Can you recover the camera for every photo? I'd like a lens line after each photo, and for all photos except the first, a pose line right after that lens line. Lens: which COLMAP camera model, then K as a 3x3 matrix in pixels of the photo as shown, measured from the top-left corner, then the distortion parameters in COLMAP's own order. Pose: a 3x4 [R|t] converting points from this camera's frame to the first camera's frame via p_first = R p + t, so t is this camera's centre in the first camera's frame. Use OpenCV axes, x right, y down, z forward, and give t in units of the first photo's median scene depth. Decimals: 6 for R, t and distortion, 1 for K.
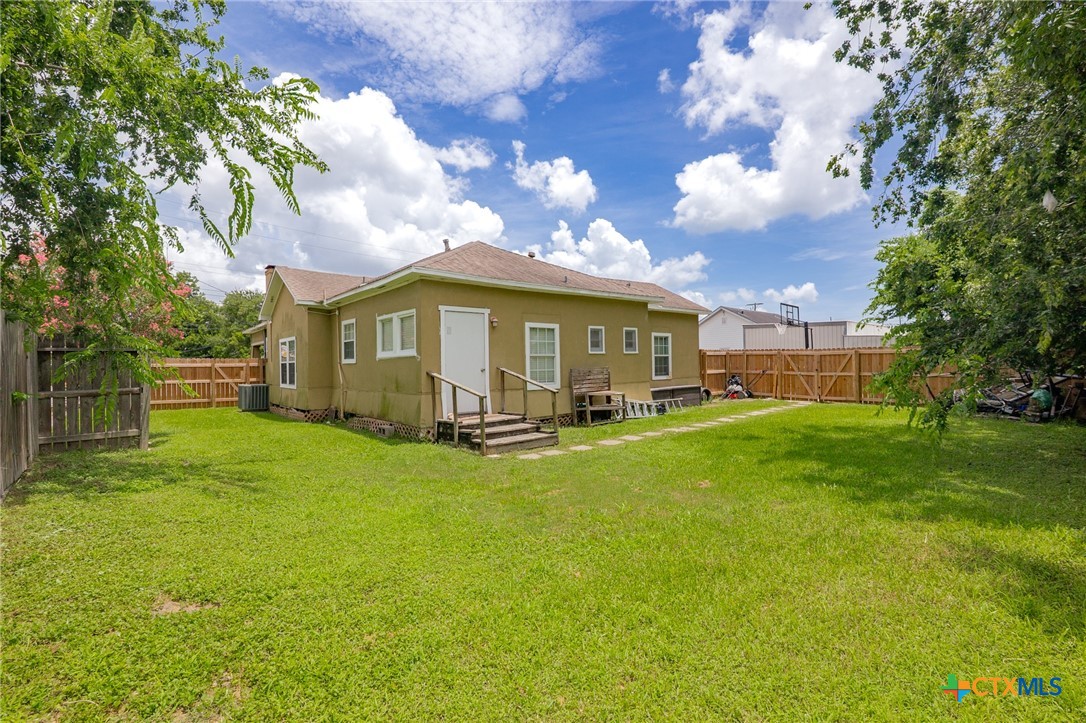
lens RADIAL K [[483.7, 0, 543.0], [0, 483.7, 361.5], [0, 0, 1]] dist [-0.015549, 0.000013]
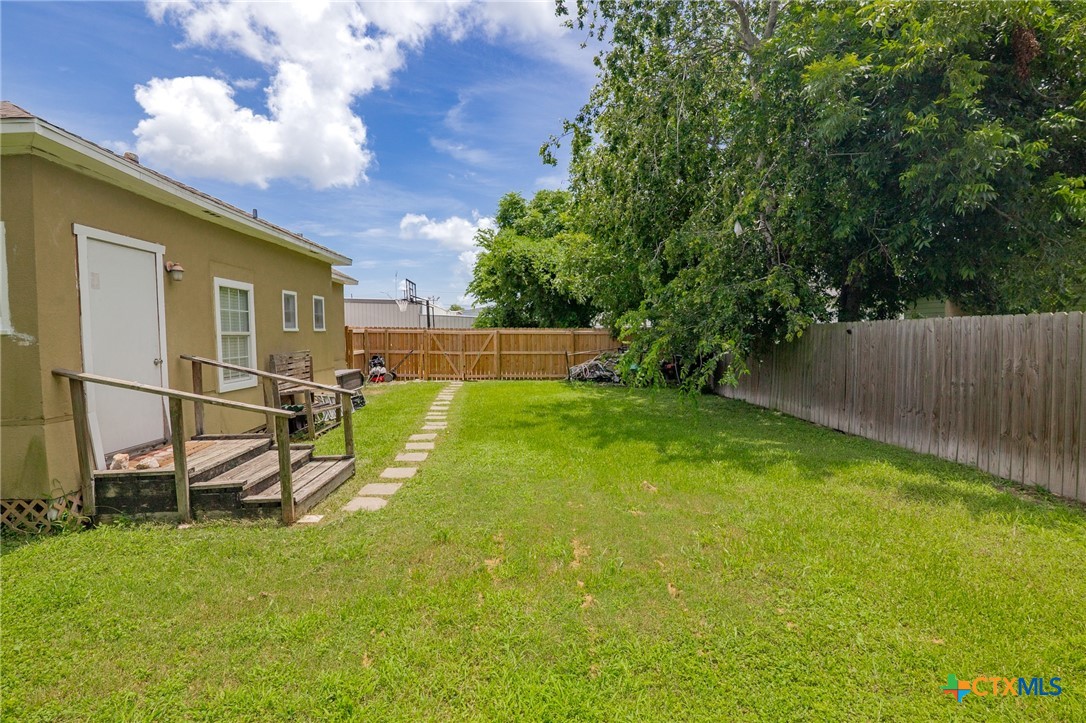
lens RADIAL K [[513.5, 0, 541.9], [0, 513.5, 381.1], [0, 0, 1]] dist [0.001114, 0.000104]
pose [[0.609915, -0.061318, 0.790091, -0.202652], [-0.008188, 0.996461, 0.083654, -0.007959], [-0.792424, -0.057491, 0.607255, 0.214995]]
